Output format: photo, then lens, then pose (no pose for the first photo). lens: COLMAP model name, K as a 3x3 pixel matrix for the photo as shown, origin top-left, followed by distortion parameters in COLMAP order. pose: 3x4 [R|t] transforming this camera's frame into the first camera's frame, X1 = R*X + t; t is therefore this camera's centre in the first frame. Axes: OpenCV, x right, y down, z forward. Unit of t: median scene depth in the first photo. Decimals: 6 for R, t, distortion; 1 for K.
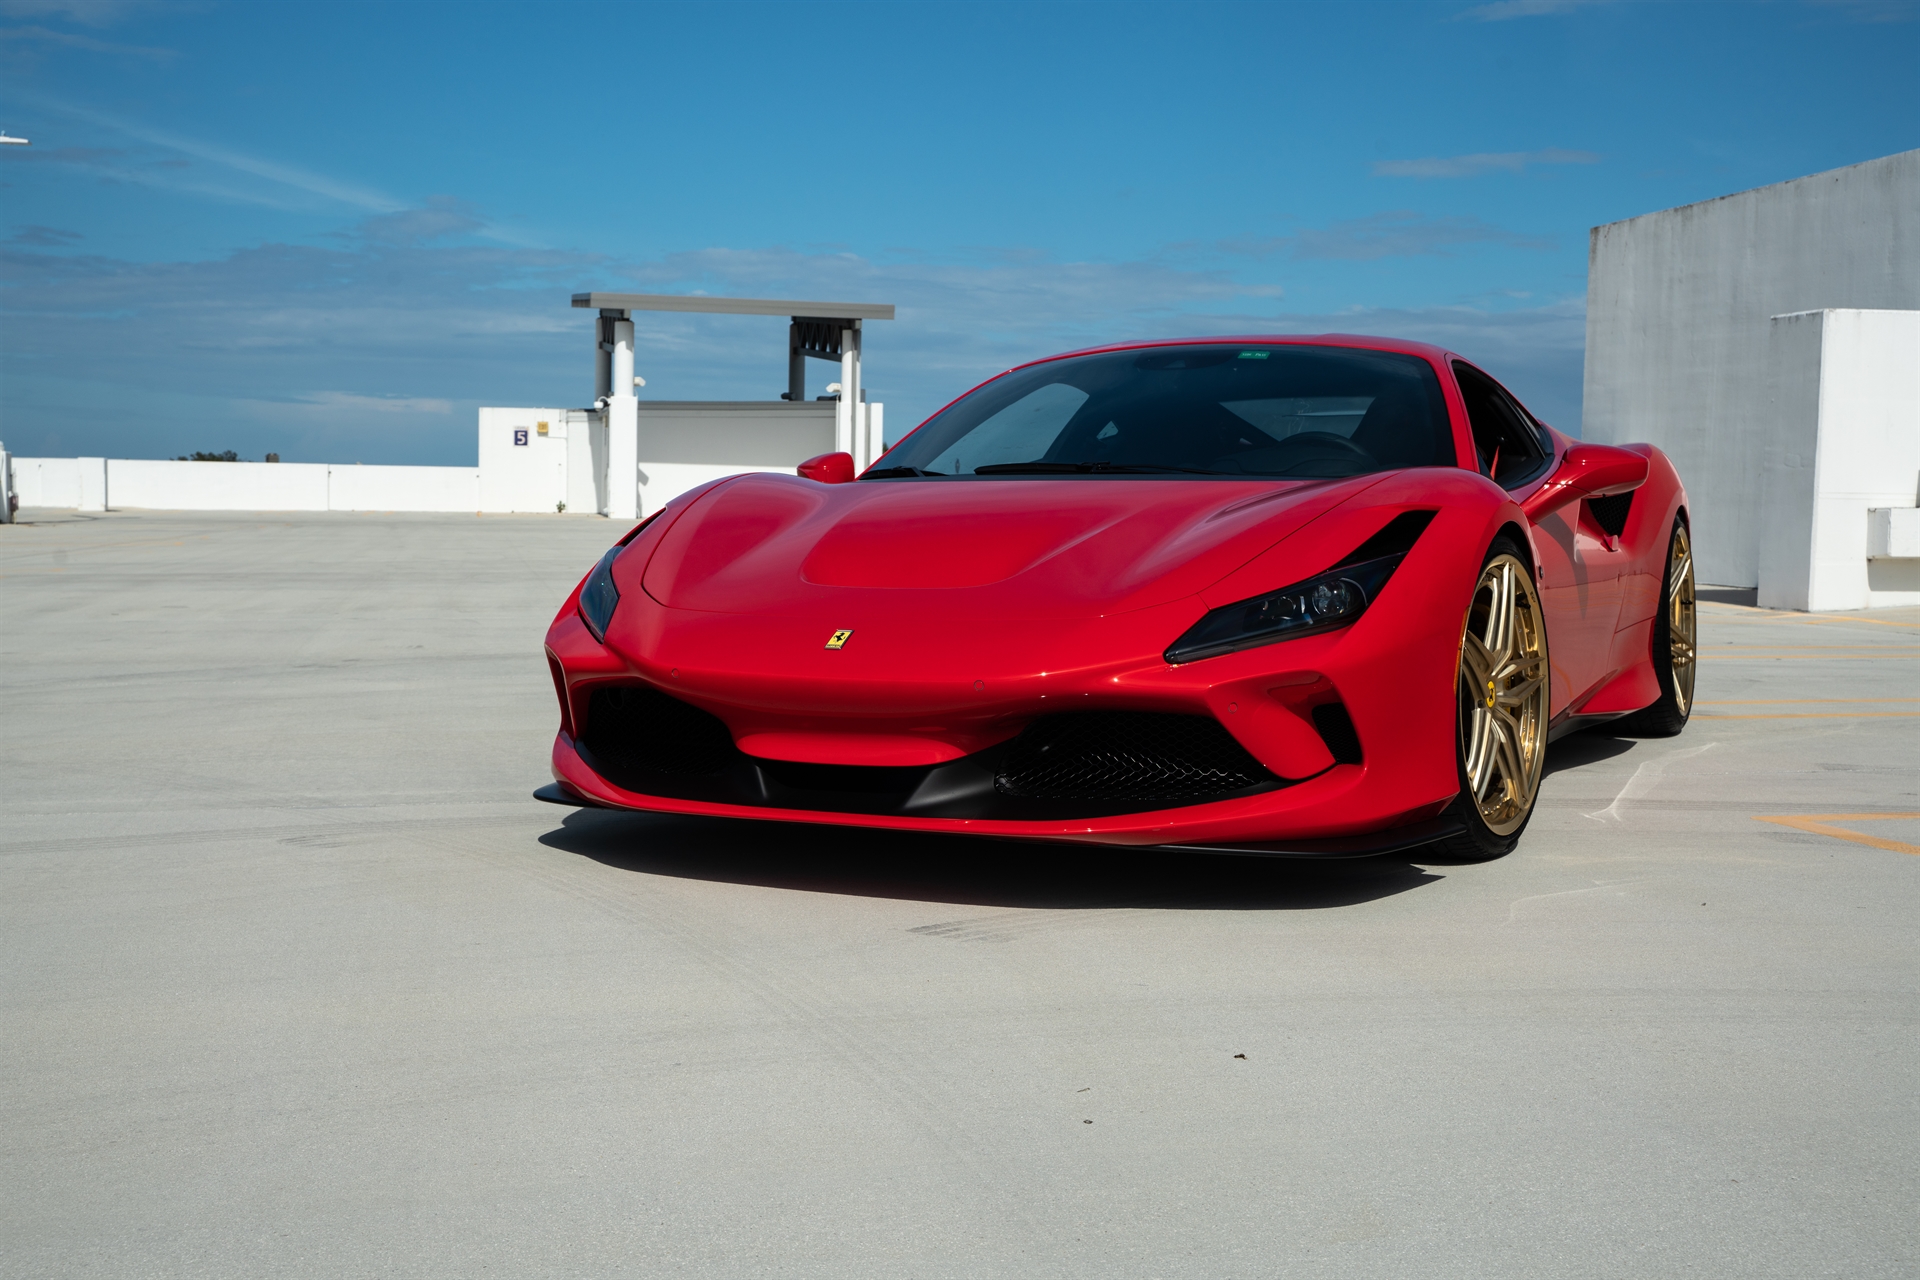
lens RADIAL K [[2167.5, 0, 954.1], [0, 2167.5, 640.1], [0, 0, 1]] dist [0.011430, 0.000000]
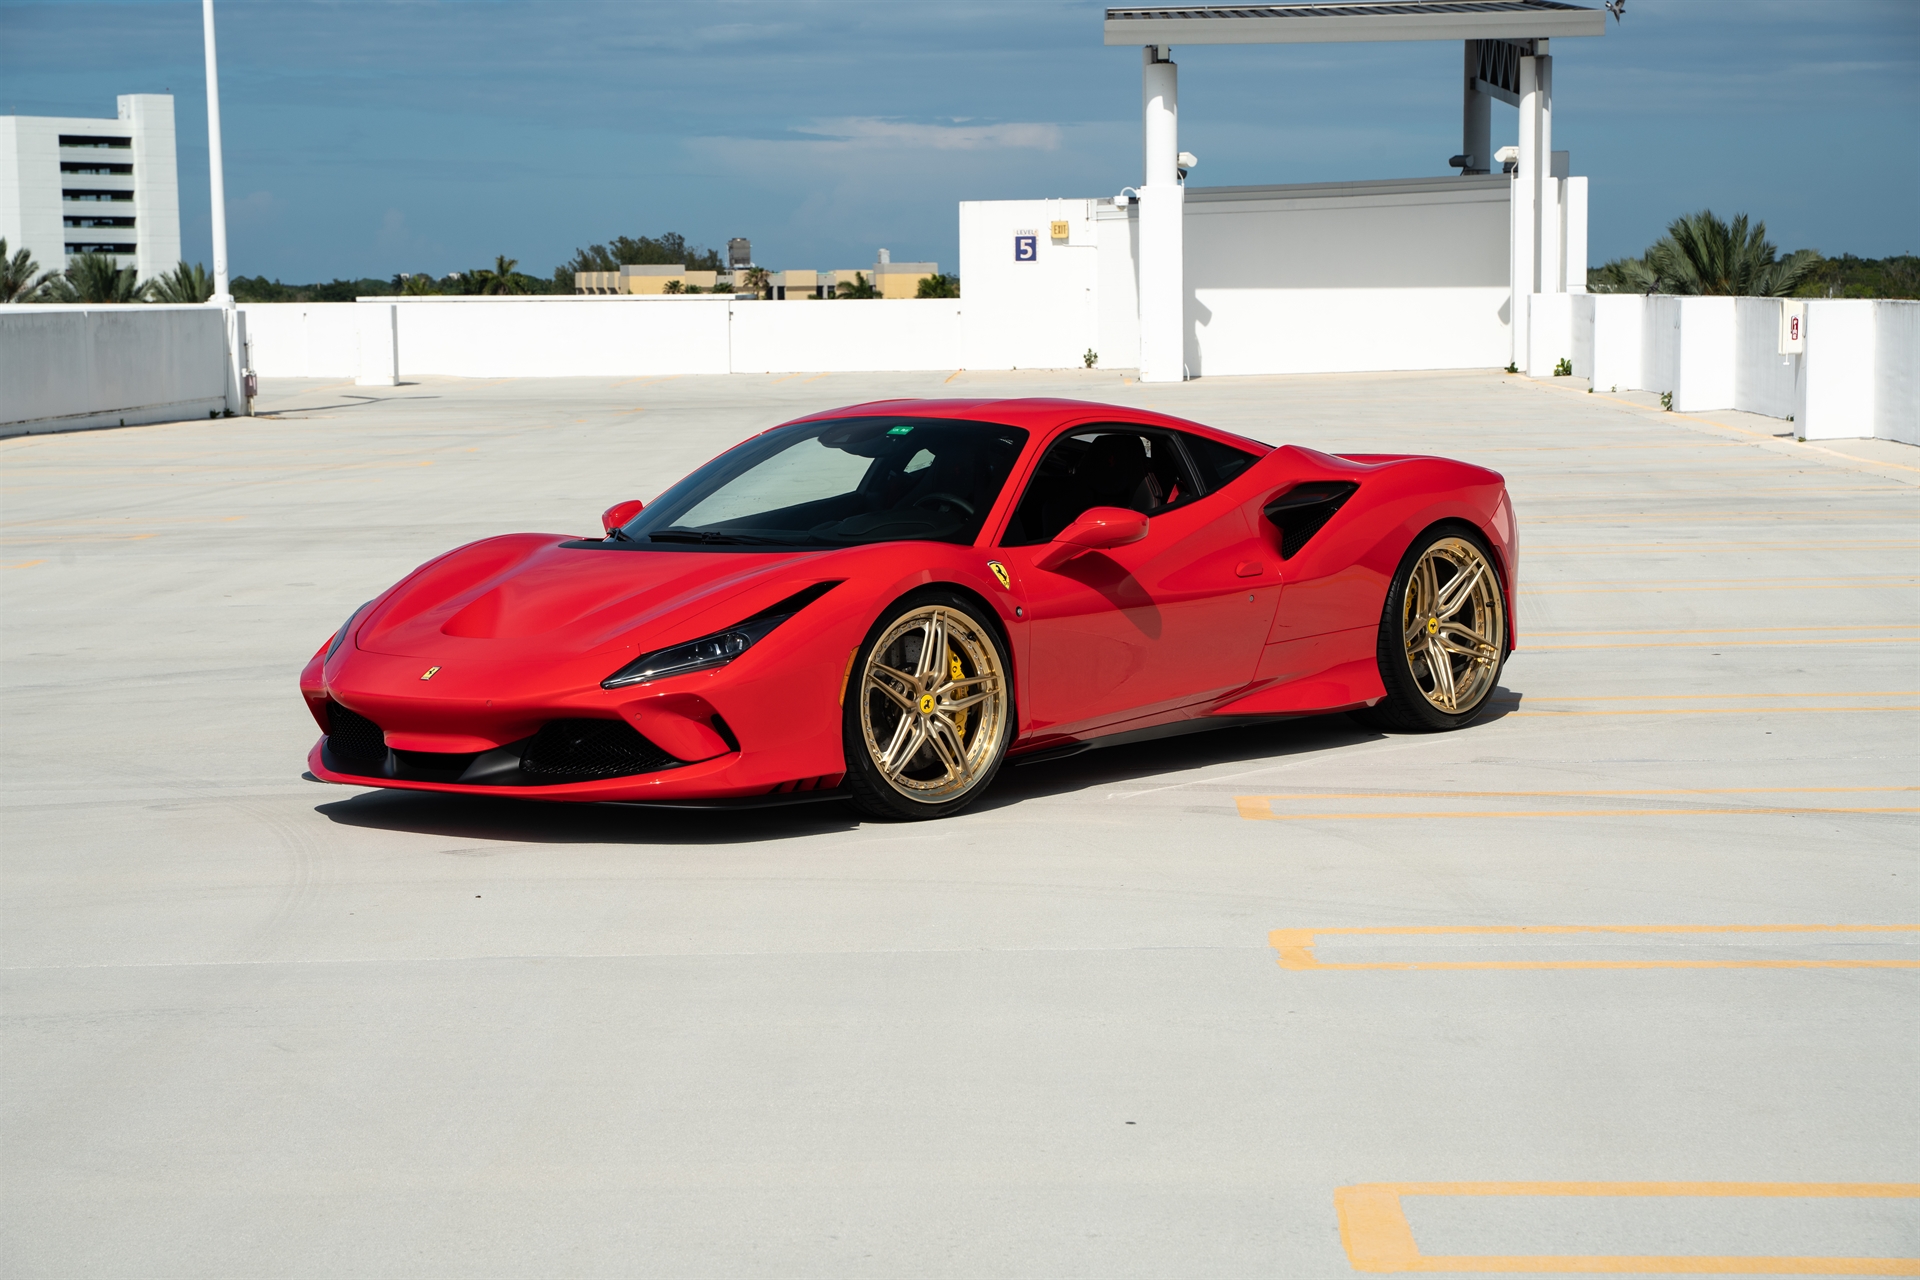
lens RADIAL K [[4002.9, 0, 972.0], [0, 4002.9, 647.2], [0, 0, 1]] dist [0.316110, 0.000000]
pose [[0.967747, -0.006484, -0.251840, 0.085554], [0.012729, 0.999650, 0.023176, -0.006590], [0.251602, -0.025634, 0.967491, -0.139561]]
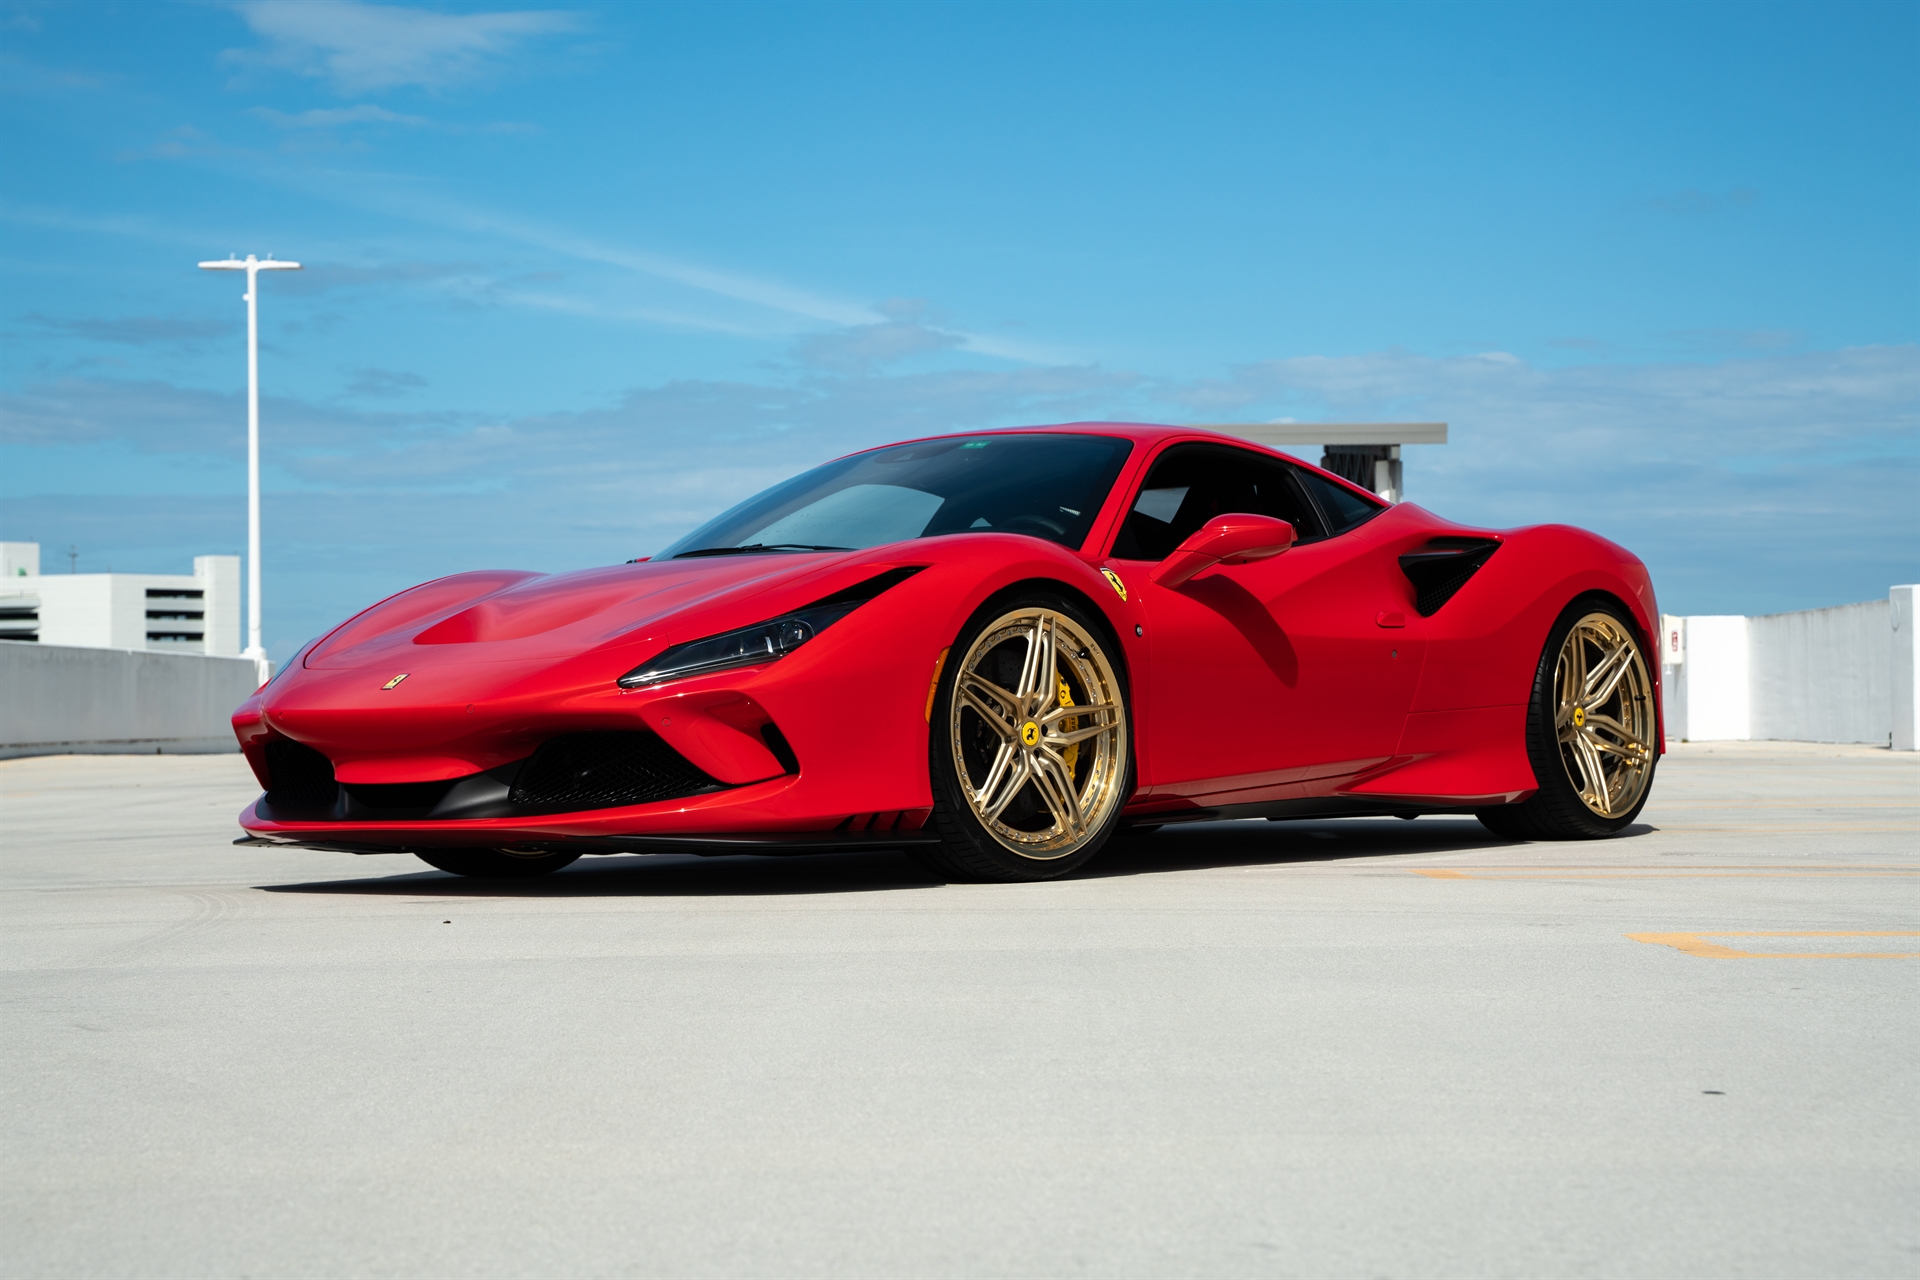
lens RADIAL K [[3216.8, 0, 964.7], [0, 3216.8, 636.8], [0, 0, 1]] dist [0.201858, 0.000000]
pose [[0.974203, -0.030225, -0.223638, 0.053559], [0.009573, 0.995633, -0.092860, 0.011783], [0.225468, 0.088323, 0.970239, -0.056376]]
